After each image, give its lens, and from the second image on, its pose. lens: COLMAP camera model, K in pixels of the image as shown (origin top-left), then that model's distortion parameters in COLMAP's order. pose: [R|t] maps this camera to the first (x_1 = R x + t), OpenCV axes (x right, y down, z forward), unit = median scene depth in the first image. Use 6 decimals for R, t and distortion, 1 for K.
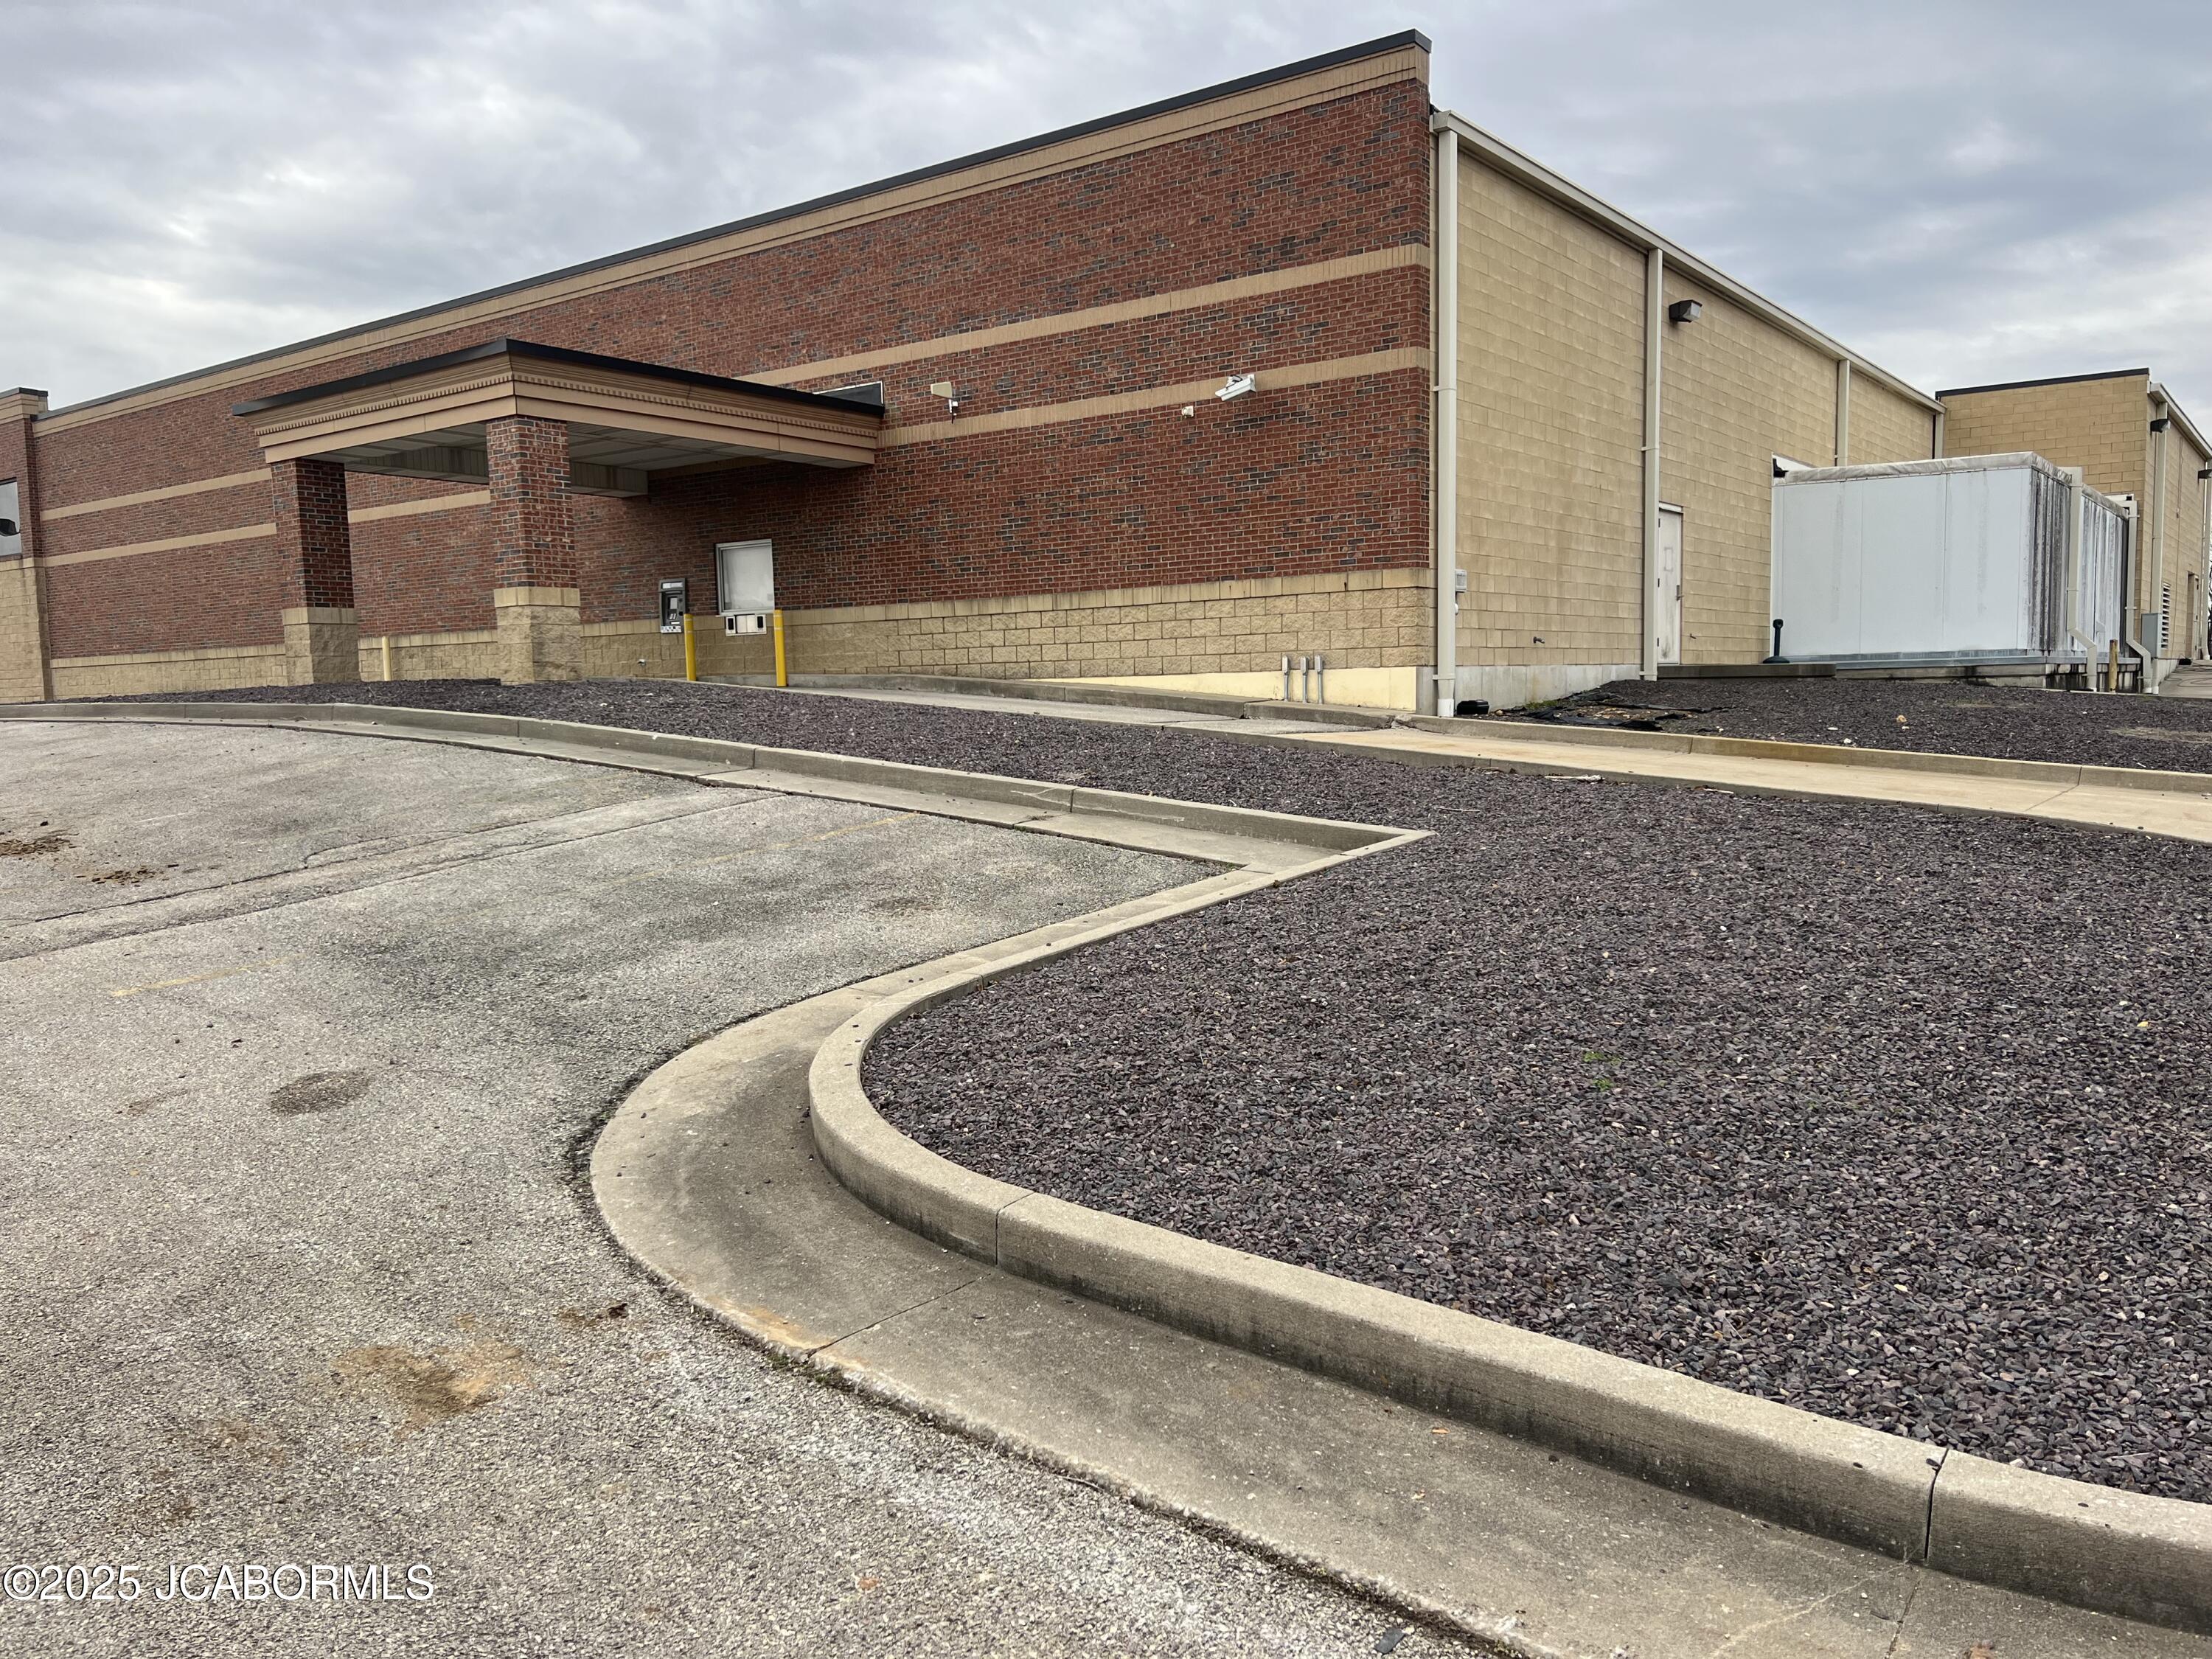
lens RADIAL K [[1659.4, 0, 1112.9], [0, 1659.4, 835.9], [0, 0, 1]] dist [0.033680, -0.010620]
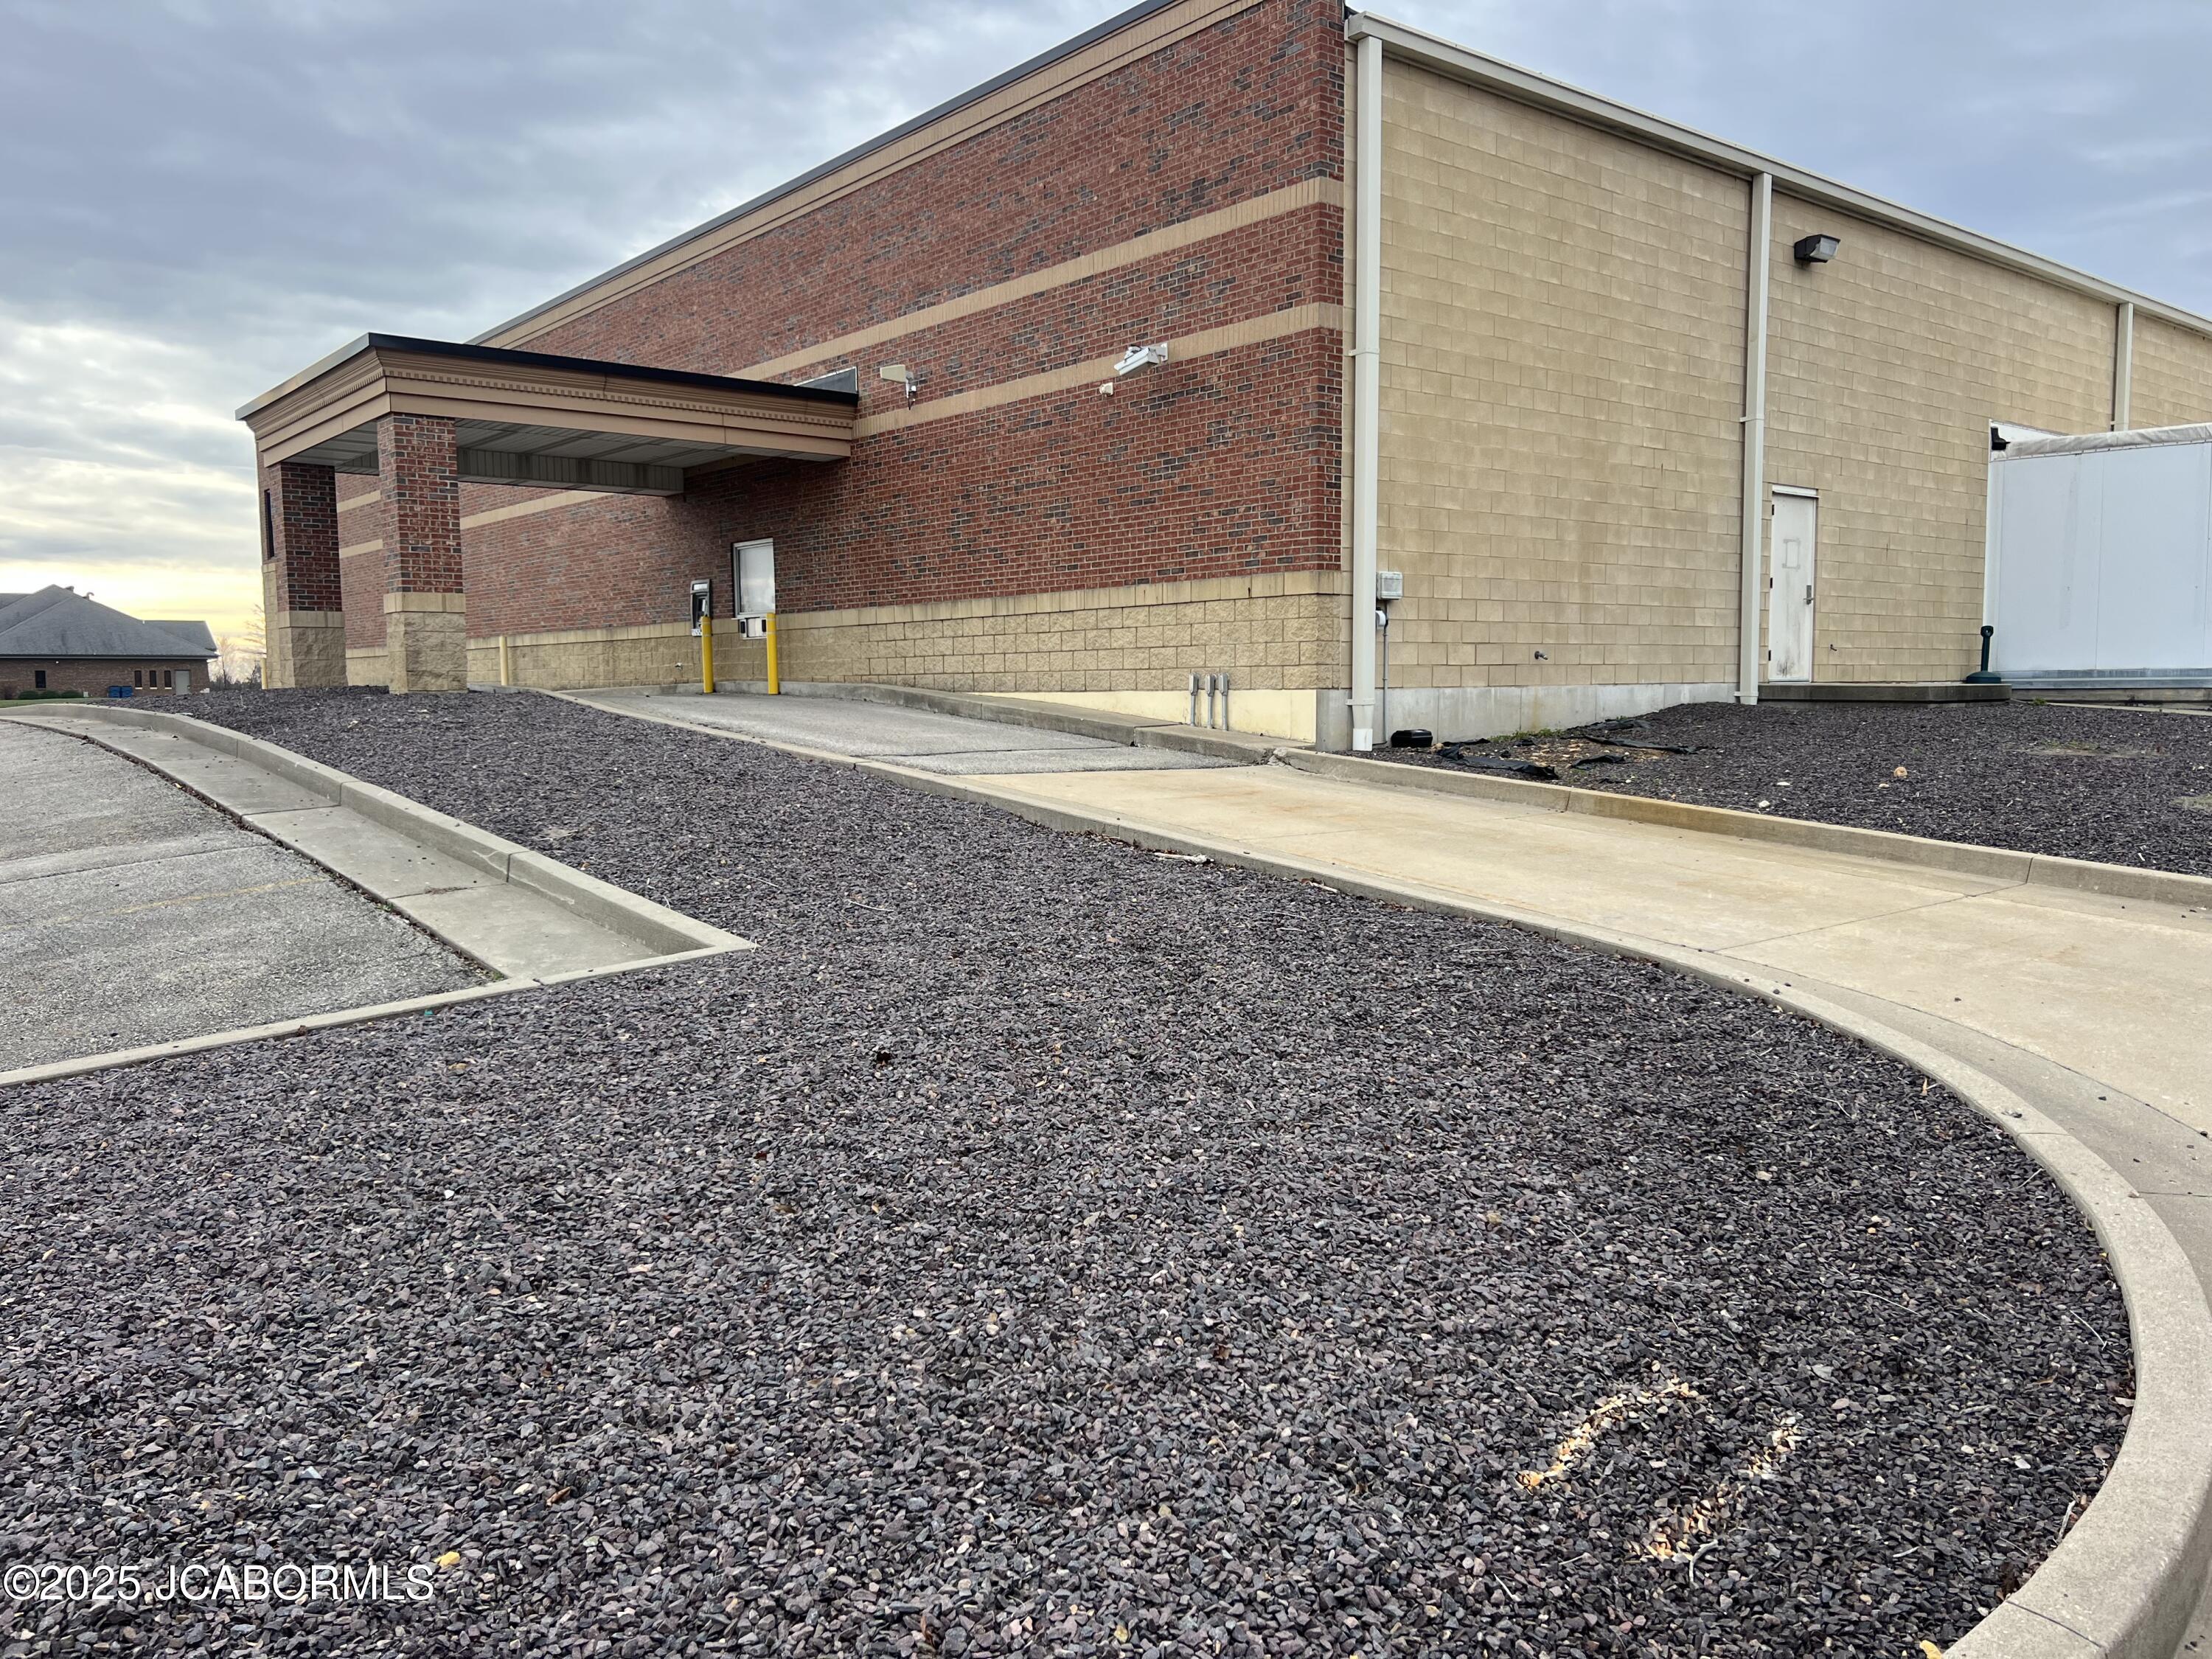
lens RADIAL K [[1659.4, 0, 1101.6], [0, 1659.4, 821.8], [0, 0, 1]] dist [0.033680, -0.010620]
pose [[0.971650, 0.032549, -0.234173, 0.232447], [-0.033214, 0.999448, 0.001104, -0.028333], [0.234080, 0.006705, 0.972194, 0.146005]]
